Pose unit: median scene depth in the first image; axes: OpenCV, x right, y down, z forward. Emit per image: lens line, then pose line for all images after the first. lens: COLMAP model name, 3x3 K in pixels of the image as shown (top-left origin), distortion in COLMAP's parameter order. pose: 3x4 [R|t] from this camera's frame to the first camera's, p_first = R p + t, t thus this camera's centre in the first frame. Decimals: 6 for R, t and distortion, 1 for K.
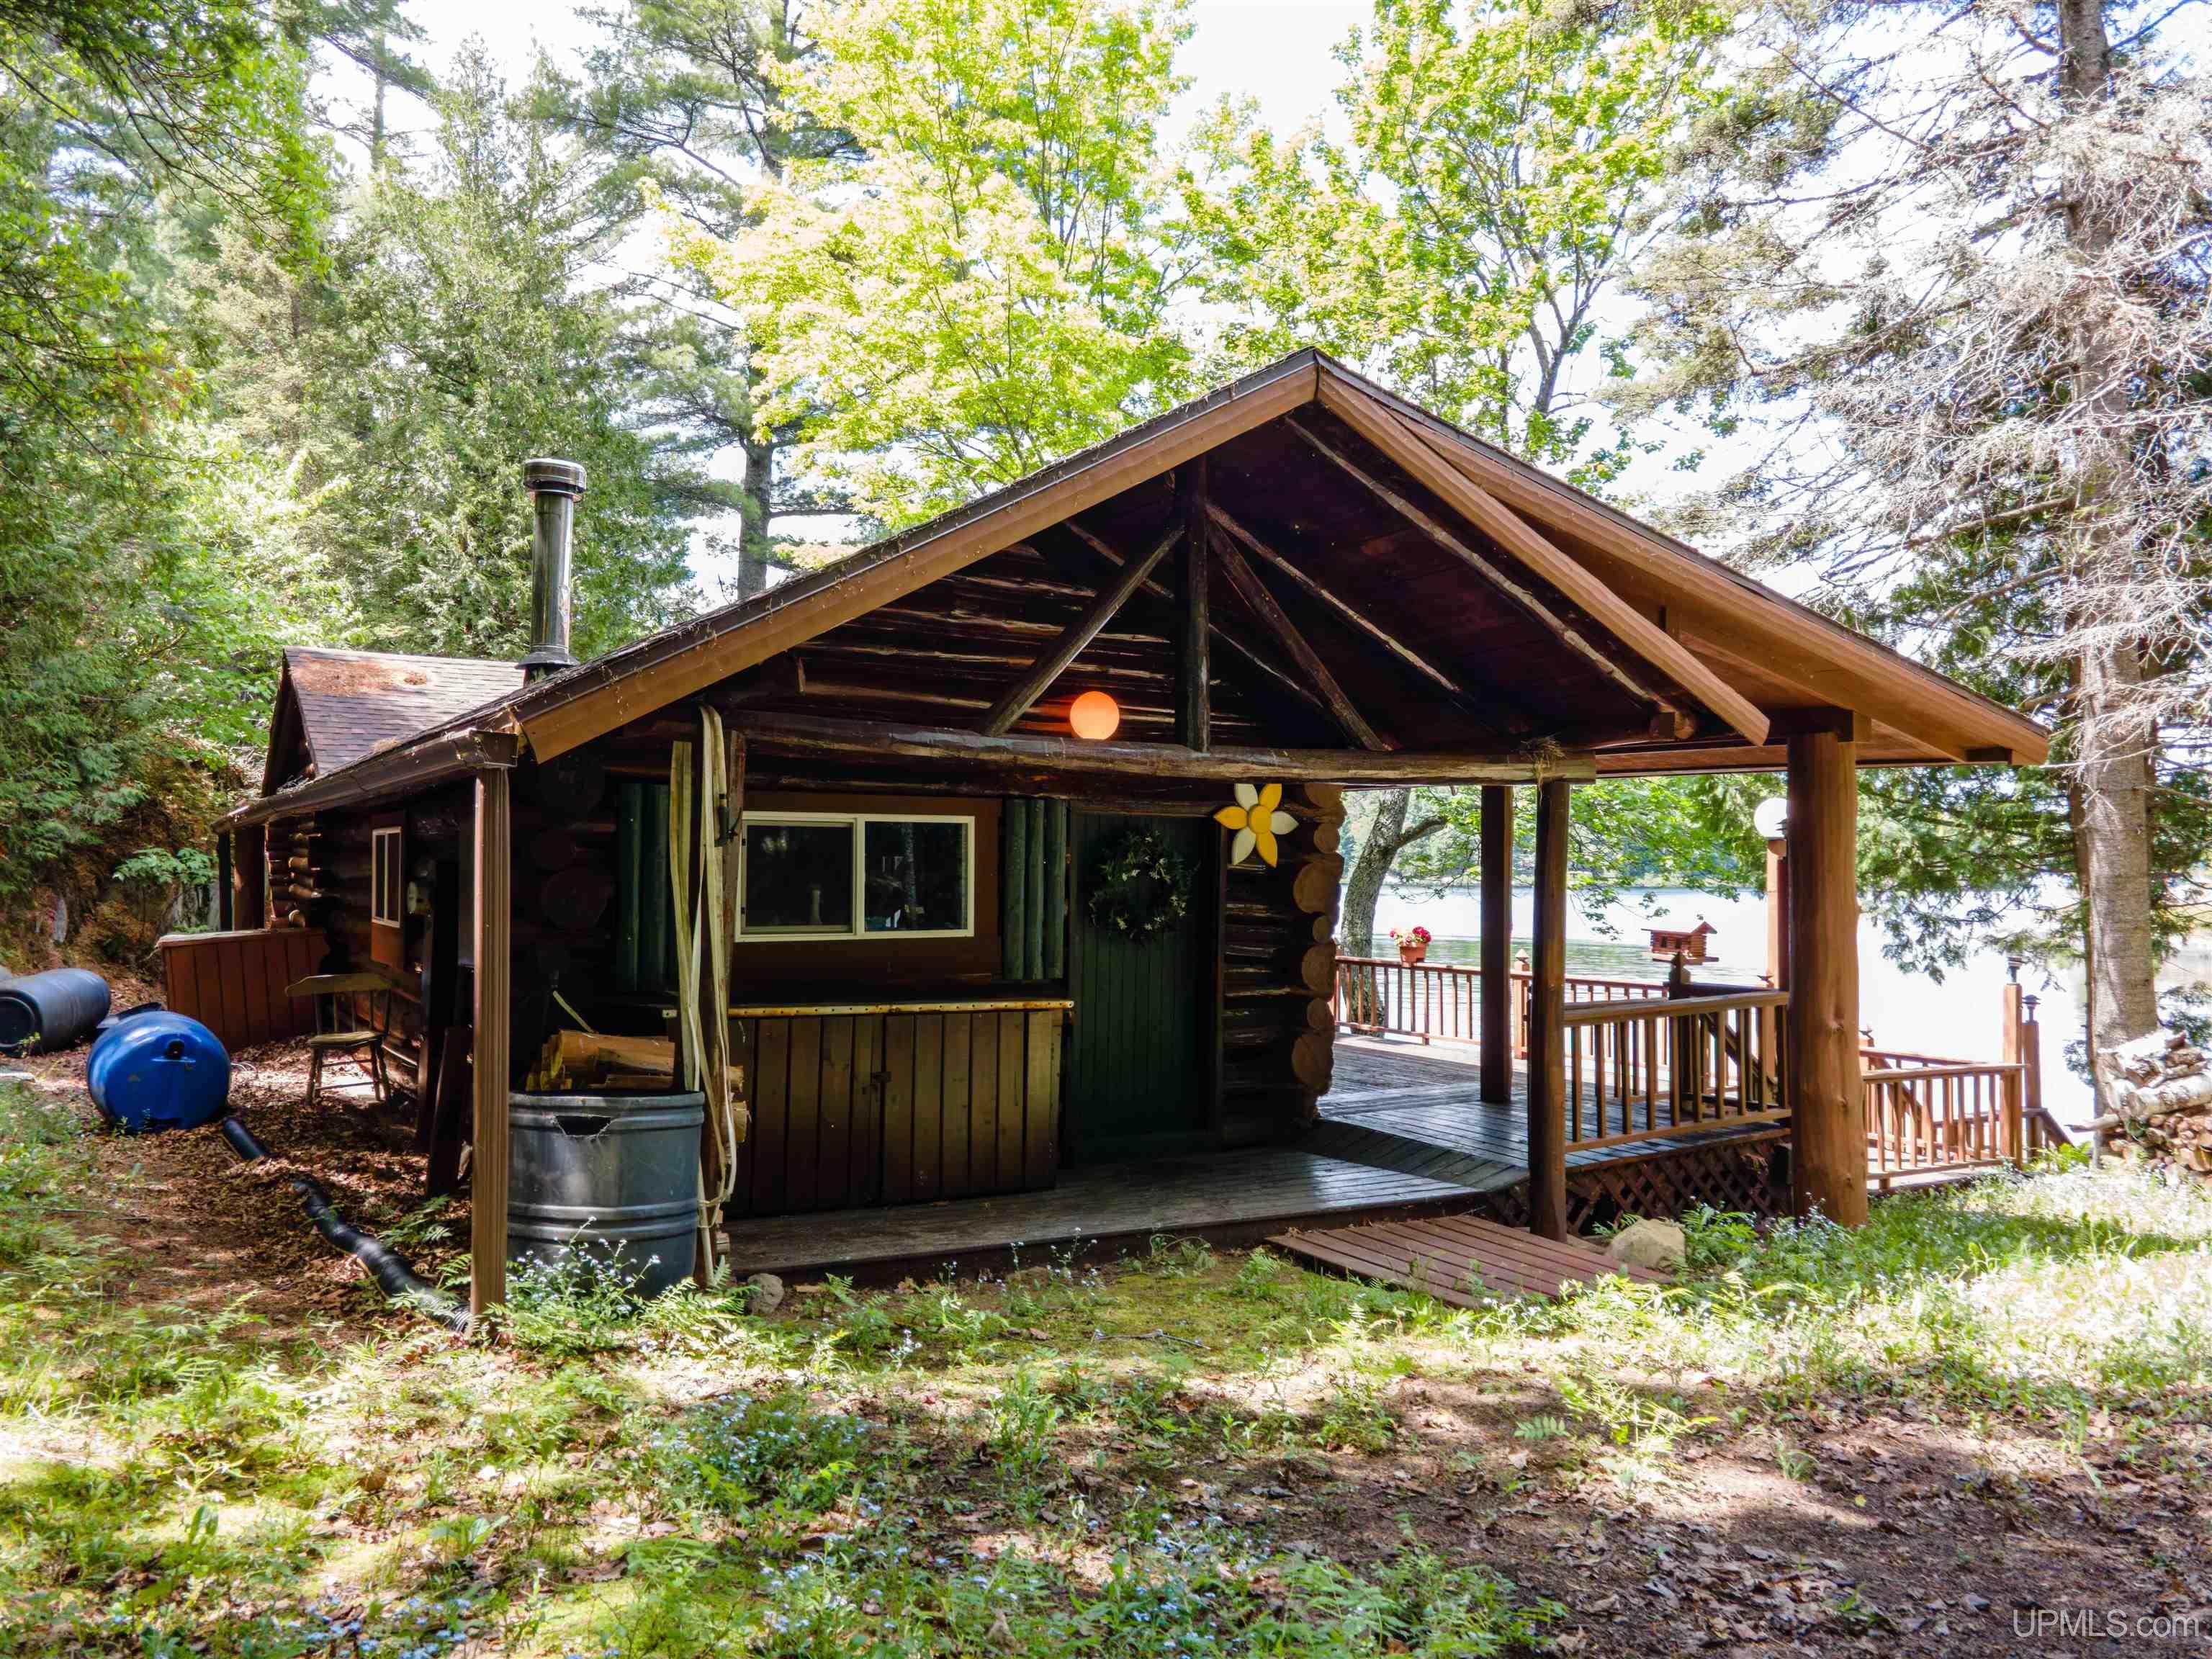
lens RADIAL K [[1625.3, 0, 1106.0], [0, 1625.3, 829.5], [0, 0, 1]] dist [0.001431, 0.057783]
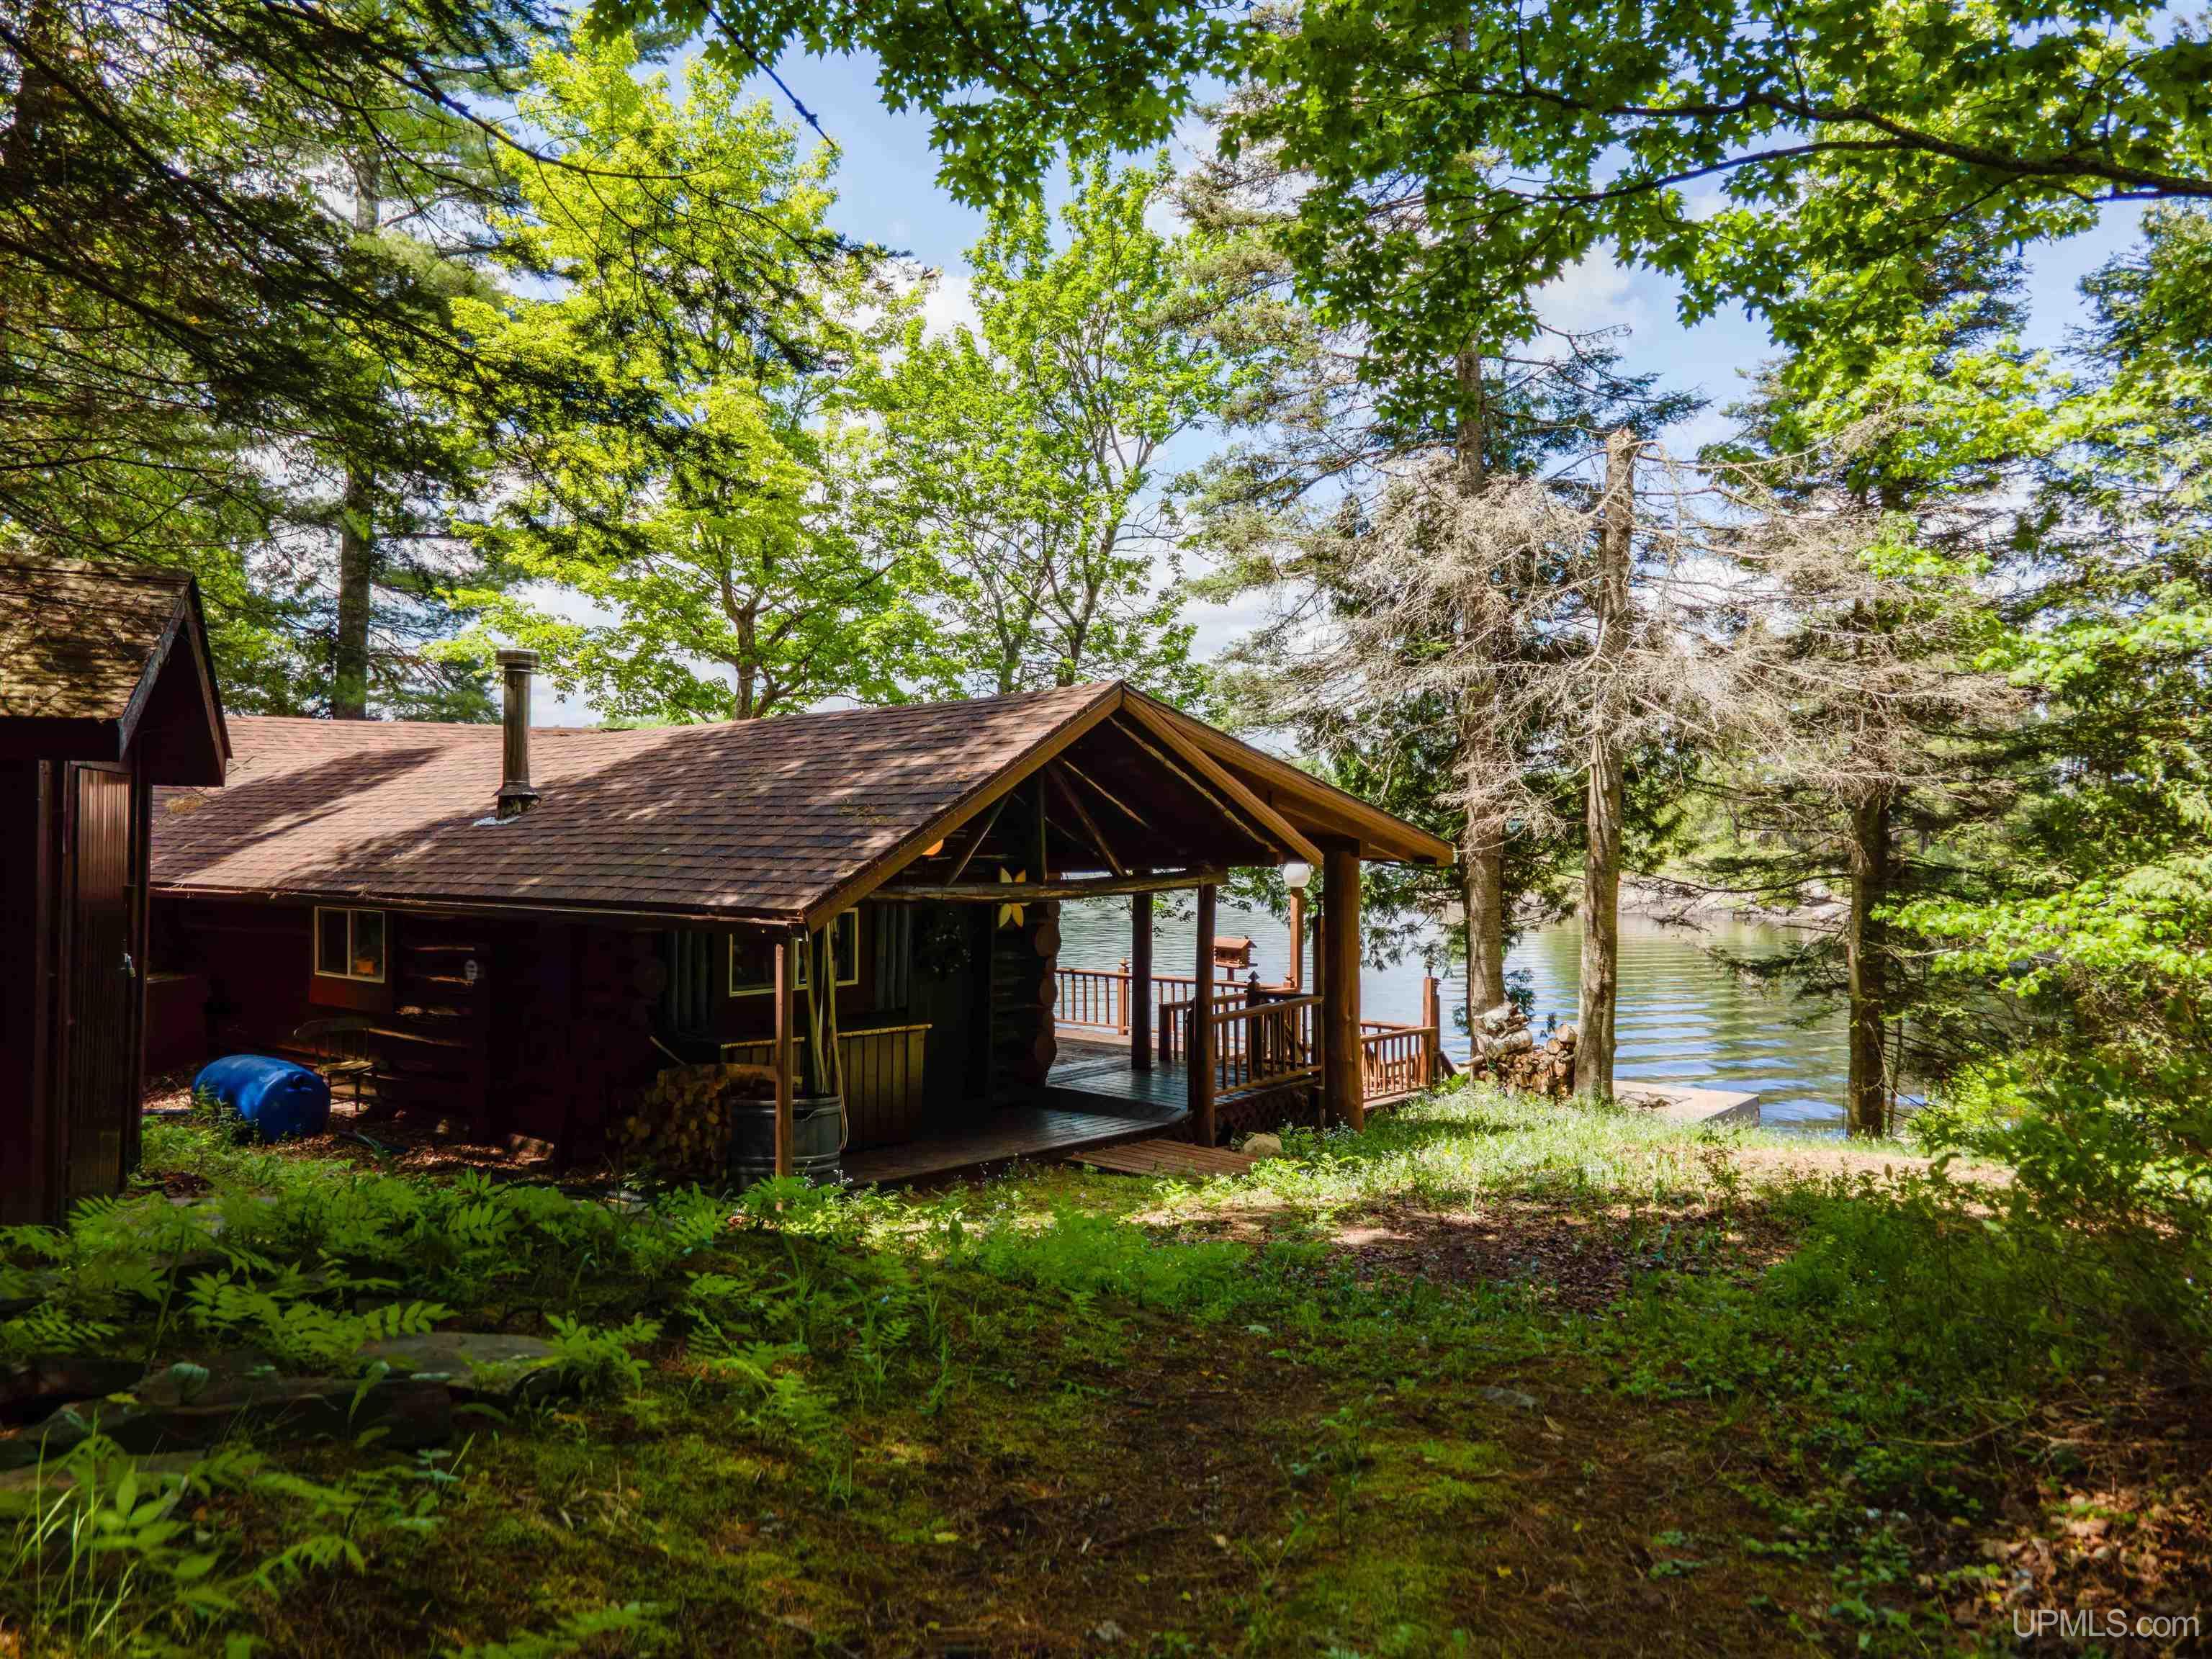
lens RADIAL K [[1625.3, 0, 1106.0], [0, 1625.3, 829.5], [0, 0, 1]] dist [0.001431, 0.057783]
pose [[0.946828, -0.002006, 0.321734, -0.243777], [-0.006987, 0.999617, 0.026796, -0.085948], [-0.321664, -0.027619, 0.946451, -0.380946]]
